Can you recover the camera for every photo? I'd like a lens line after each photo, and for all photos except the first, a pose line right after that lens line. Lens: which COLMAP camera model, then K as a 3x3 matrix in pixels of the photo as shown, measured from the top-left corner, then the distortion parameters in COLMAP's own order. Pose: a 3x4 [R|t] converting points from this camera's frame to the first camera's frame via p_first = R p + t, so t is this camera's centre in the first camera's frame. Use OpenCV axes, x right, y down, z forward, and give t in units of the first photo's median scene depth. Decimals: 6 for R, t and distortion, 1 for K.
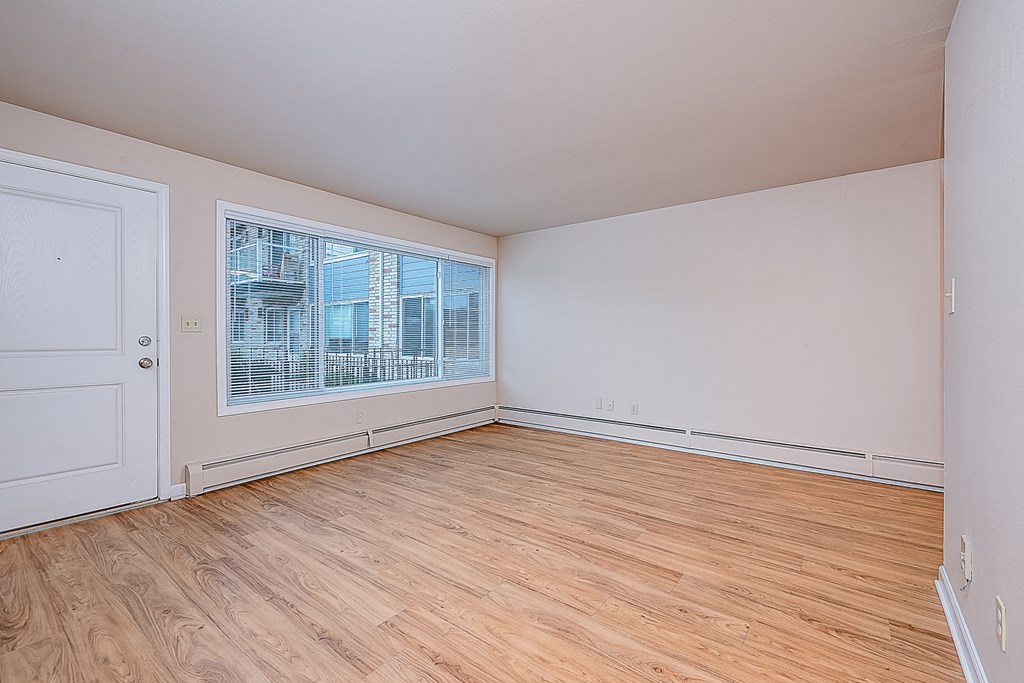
lens RADIAL K [[440.8, 0, 513.9], [0, 440.8, 339.0], [0, 0, 1]] dist [0.013945, -0.000804]
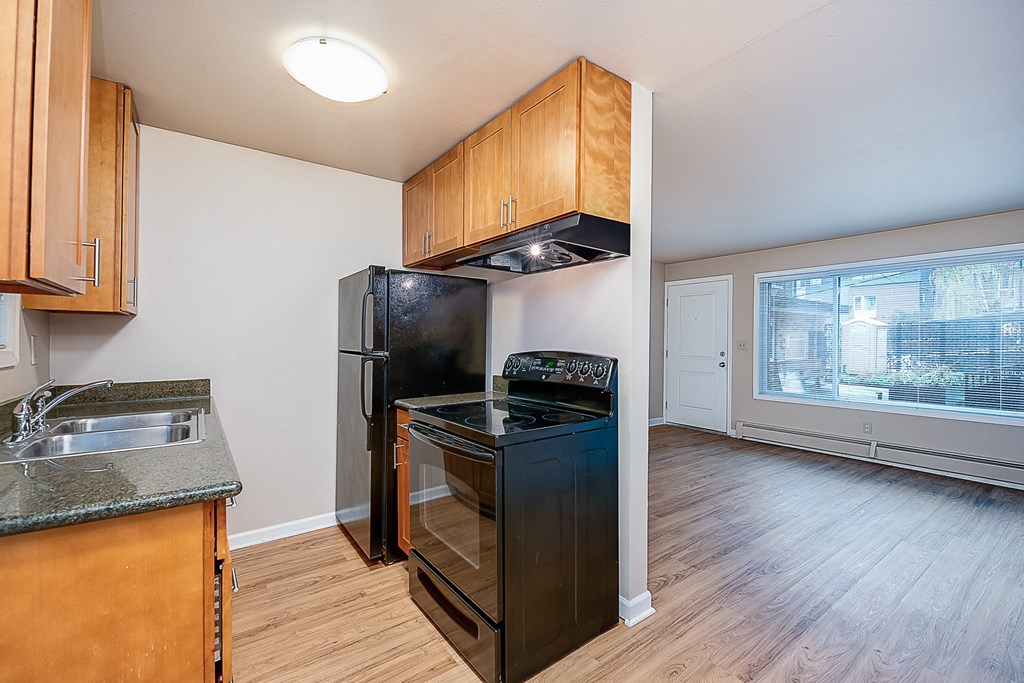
lens RADIAL K [[440.8, 0, 513.8], [0, 440.8, 336.0], [0, 0, 1]] dist [0.013945, -0.000804]
pose [[-0.293386, -0.010151, -0.955940, 1.410488], [-0.008396, 0.999932, -0.008042, -0.053767], [0.955957, 0.005667, -0.293451, 0.684002]]
